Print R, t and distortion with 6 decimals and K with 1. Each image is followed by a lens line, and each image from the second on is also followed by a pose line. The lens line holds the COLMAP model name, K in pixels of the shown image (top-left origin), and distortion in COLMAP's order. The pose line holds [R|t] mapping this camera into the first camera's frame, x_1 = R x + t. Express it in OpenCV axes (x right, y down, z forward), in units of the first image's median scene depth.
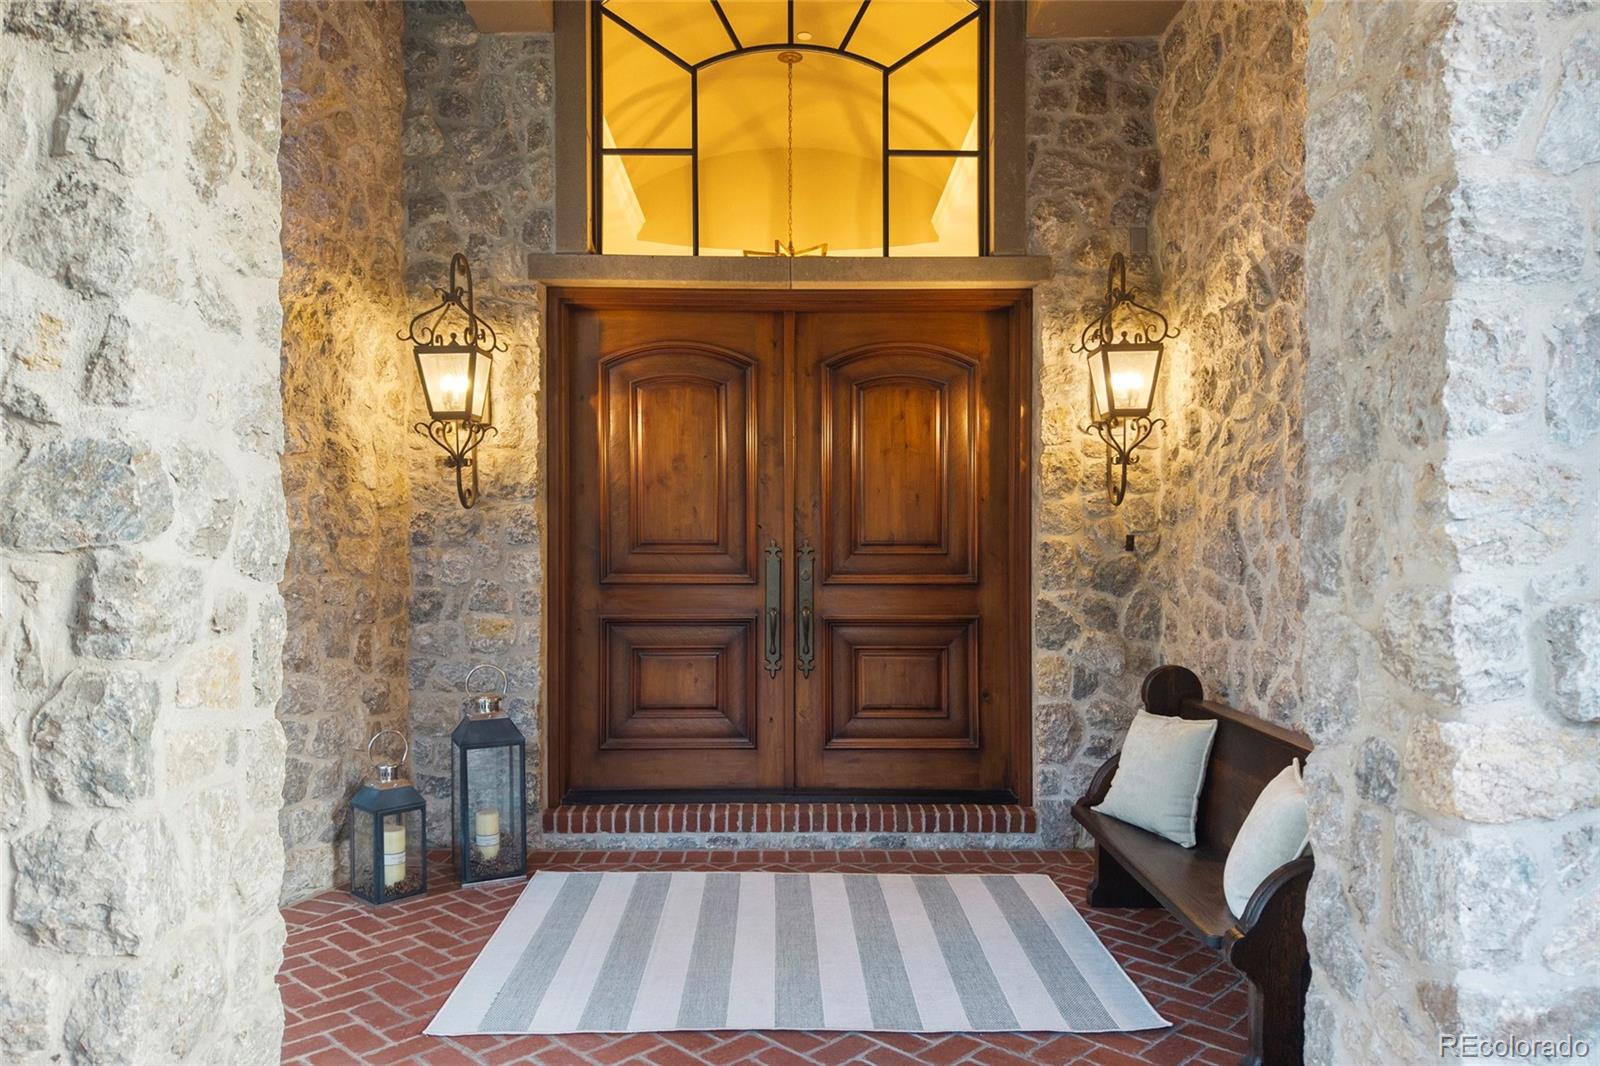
lens RADIAL K [[1099.8, 0, 800.0], [0, 1099.8, 533.0], [0, 0, 1]] dist [0.005011, -0.002122]
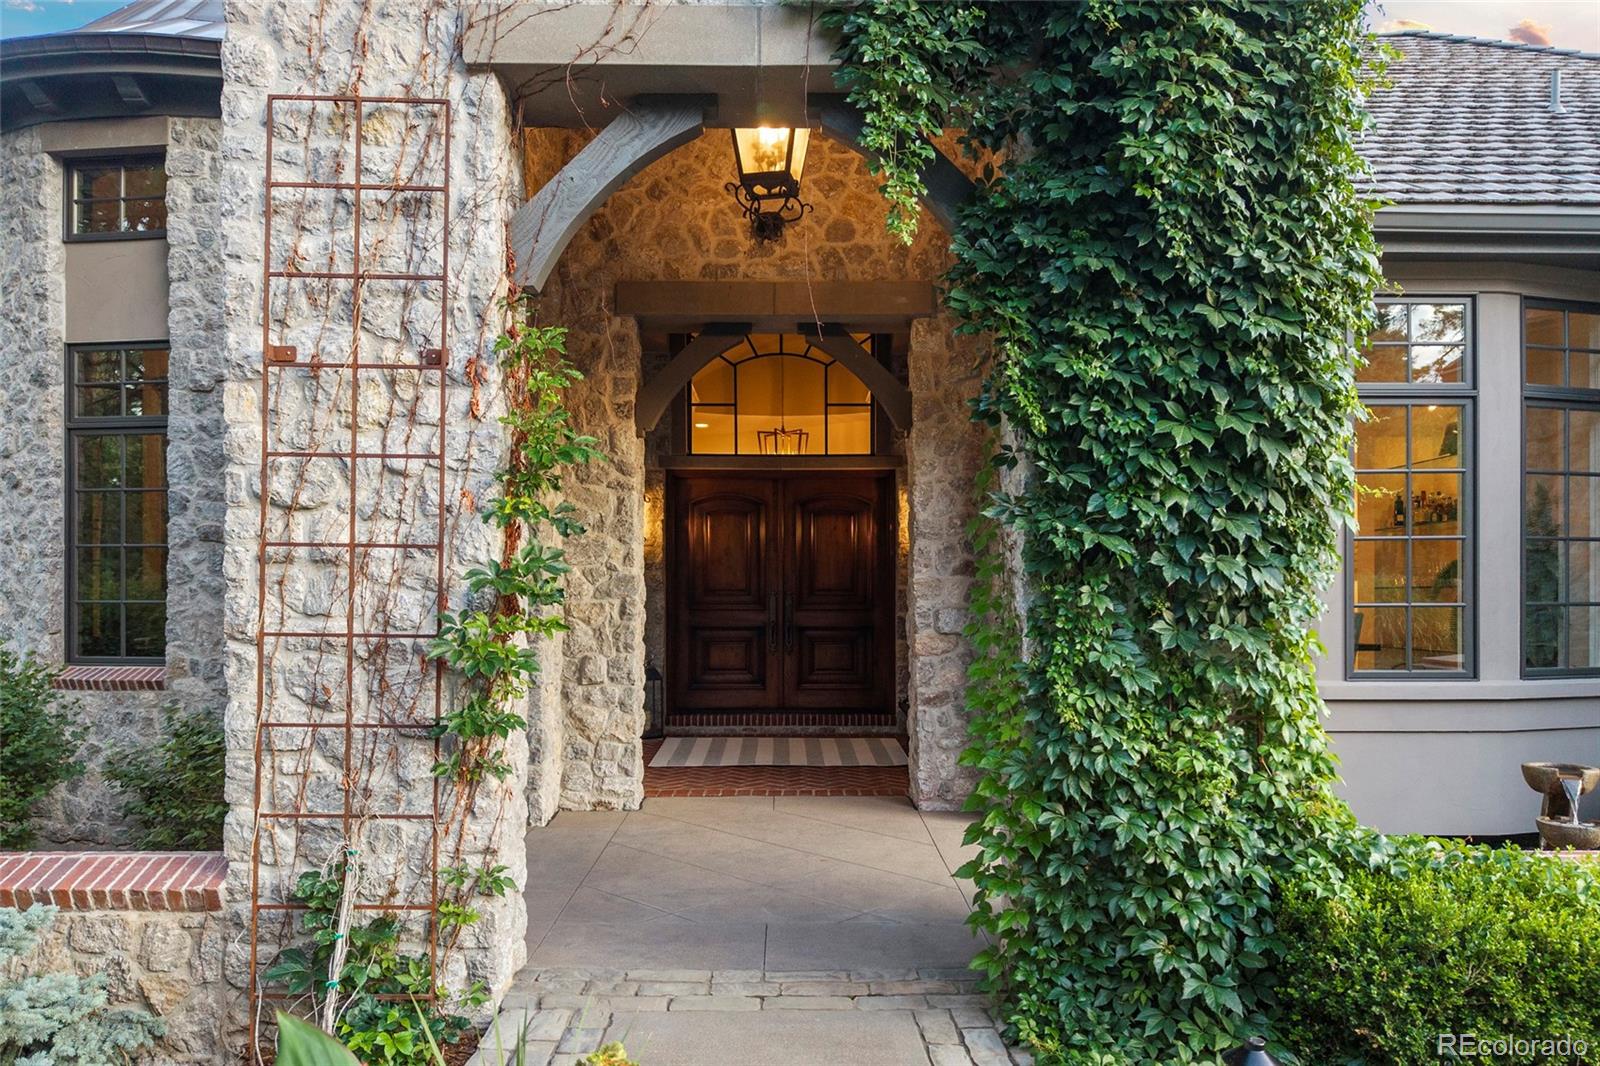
lens RADIAL K [[1099.8, 0, 800.0], [0, 1099.8, 533.0], [0, 0, 1]] dist [0.005011, -0.002122]
pose [[0.999986, -0.002044, -0.004900, 0.037738], [0.001886, 0.999484, -0.032071, -0.032152], [0.004963, 0.032061, 0.999474, -1.097515]]
